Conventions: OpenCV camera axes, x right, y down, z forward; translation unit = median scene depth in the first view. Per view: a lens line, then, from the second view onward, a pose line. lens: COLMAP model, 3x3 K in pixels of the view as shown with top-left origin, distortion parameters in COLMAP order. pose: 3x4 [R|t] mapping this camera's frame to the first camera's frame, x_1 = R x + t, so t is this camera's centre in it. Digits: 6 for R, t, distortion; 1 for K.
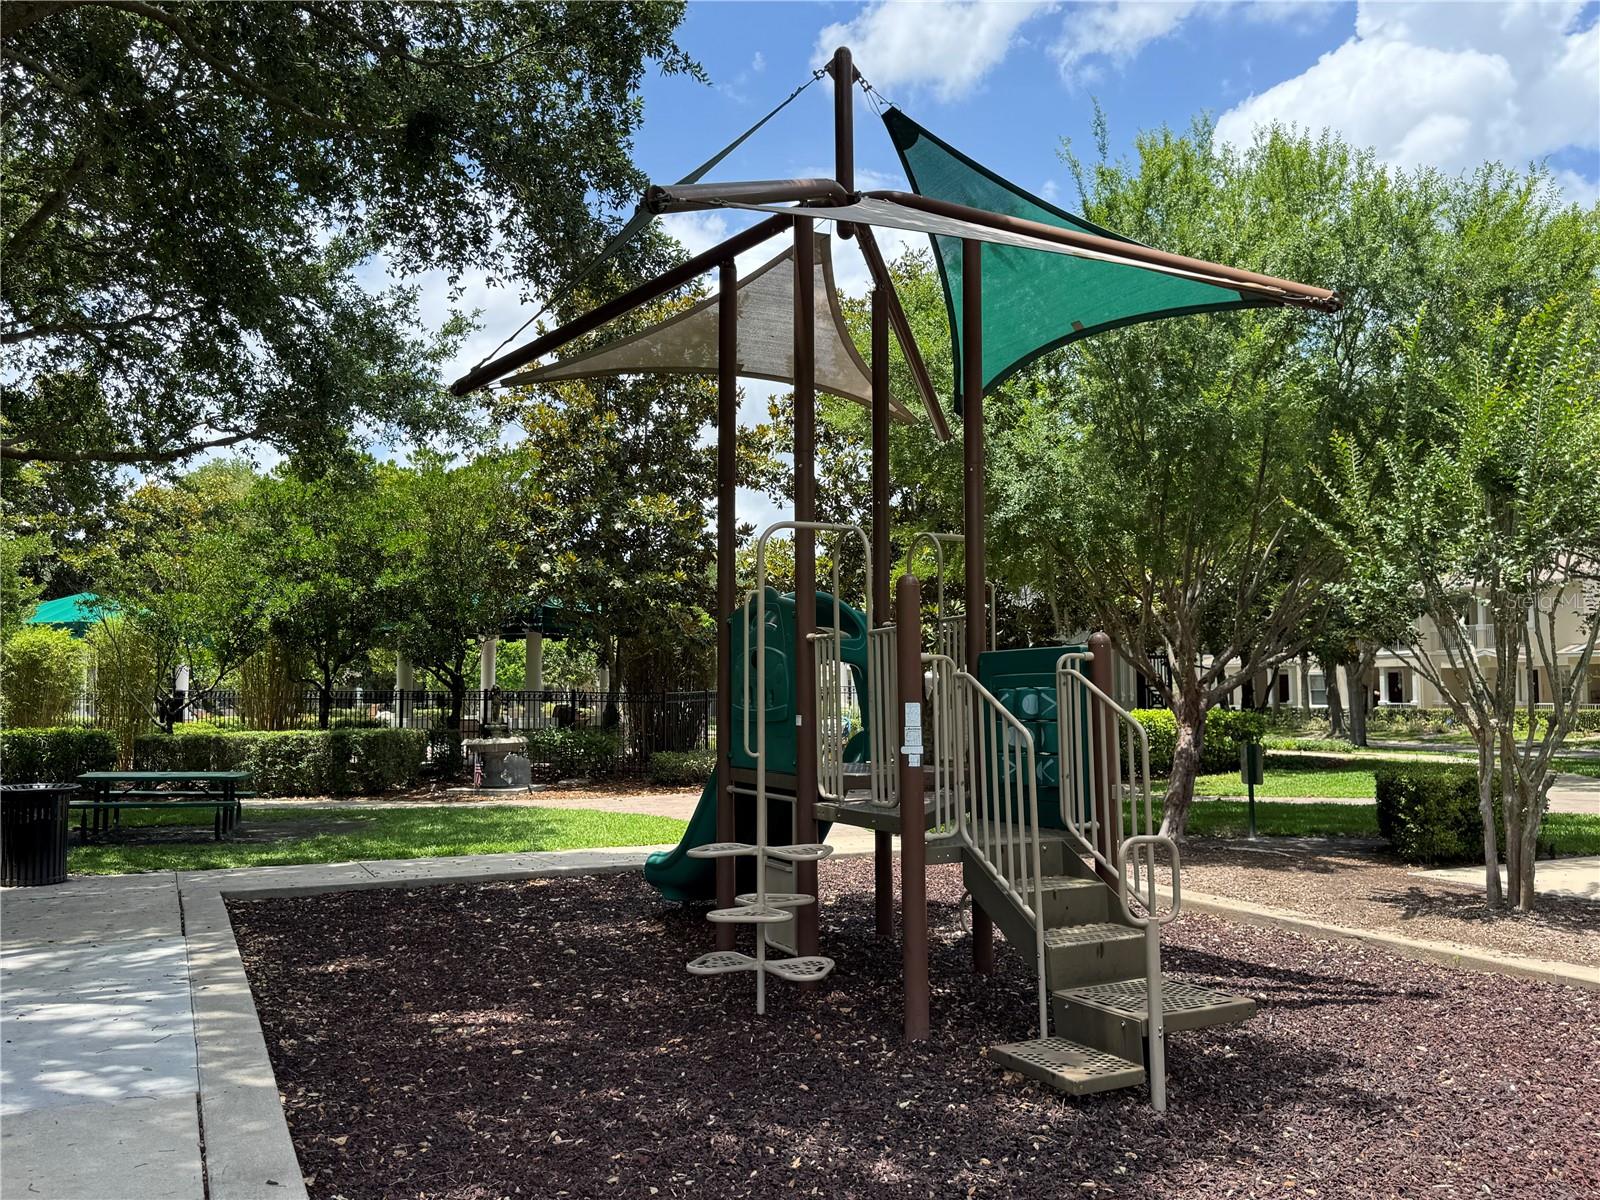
lens RADIAL K [[1324.7, 0, 805.1], [0, 1324.7, 601.3], [0, 0, 1]] dist [0.052035, -0.005007]
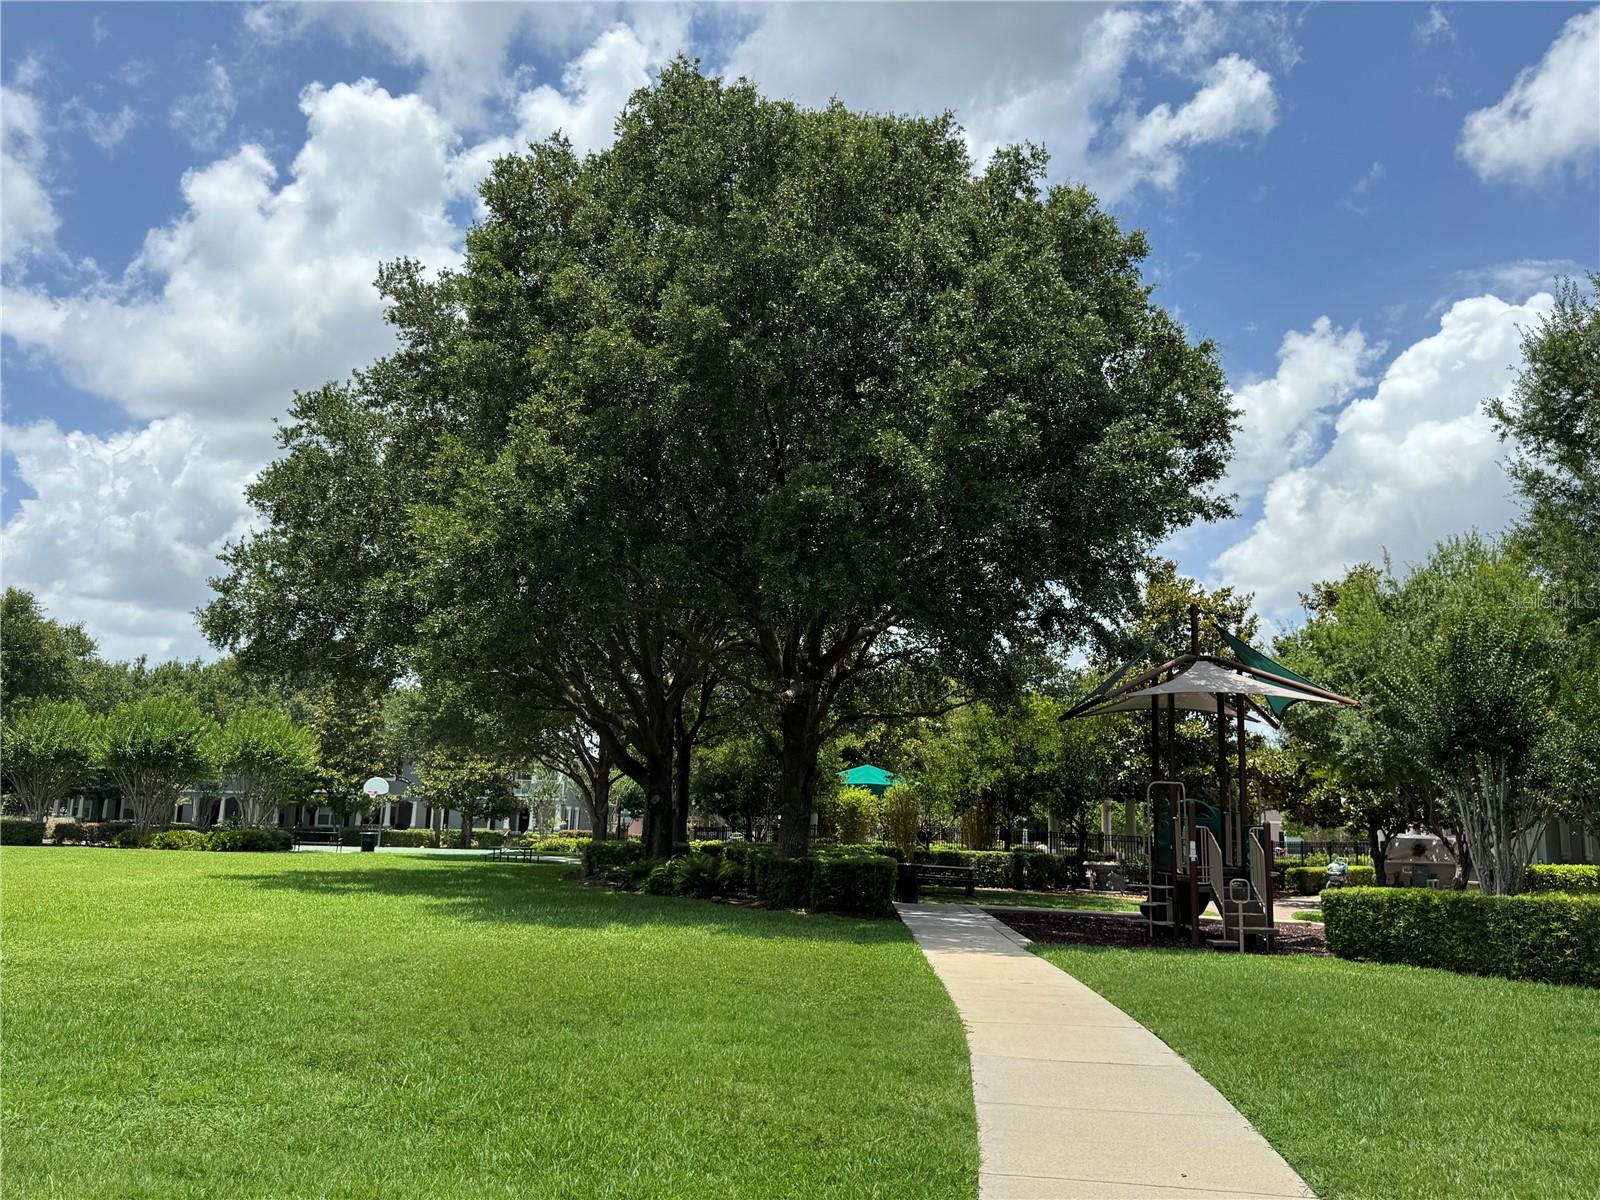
lens RADIAL K [[1324.7, 0, 802.9], [0, 1324.7, 596.8], [0, 0, 1]] dist [0.052035, -0.005007]
pose [[0.884541, -0.049280, -0.463852, 0.241487], [-0.002072, 0.993979, -0.109554, -0.049046], [0.466457, 0.097866, 0.879113, -0.737157]]
